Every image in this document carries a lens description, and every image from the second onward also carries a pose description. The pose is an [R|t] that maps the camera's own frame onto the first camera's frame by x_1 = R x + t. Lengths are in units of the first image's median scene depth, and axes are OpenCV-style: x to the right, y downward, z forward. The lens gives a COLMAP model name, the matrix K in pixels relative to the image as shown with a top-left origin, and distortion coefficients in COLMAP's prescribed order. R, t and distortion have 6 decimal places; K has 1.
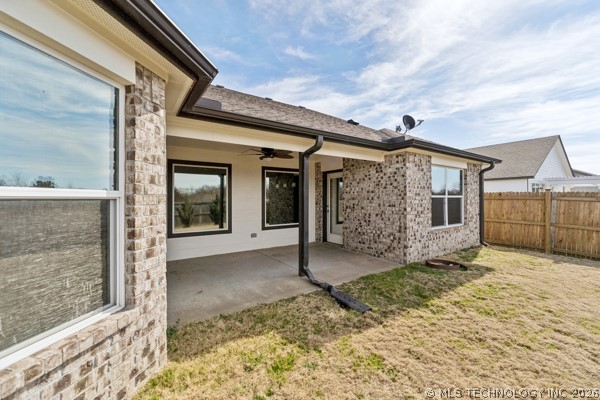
lens RADIAL K [[248.9, 0, 297.9], [0, 248.9, 199.3], [0, 0, 1]] dist [-0.001965, 0.000173]
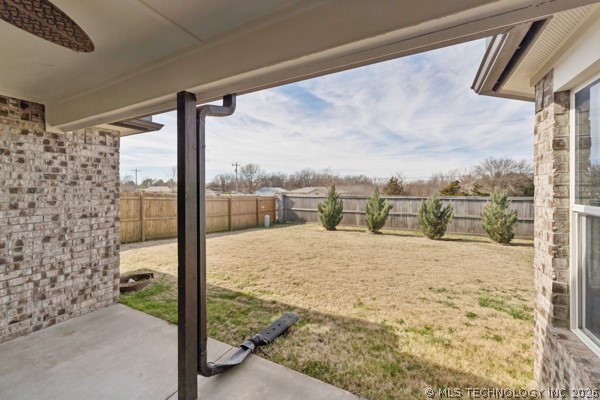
lens RADIAL K [[248.9, 0, 294.7], [0, 248.9, 188.3], [0, 0, 1]] dist [-0.001965, 0.000173]
pose [[-0.479592, 0.001020, 0.877491, -0.355642], [-0.001654, 0.999996, -0.002066, -0.037661], [-0.877490, -0.002442, -0.479589, 0.866361]]
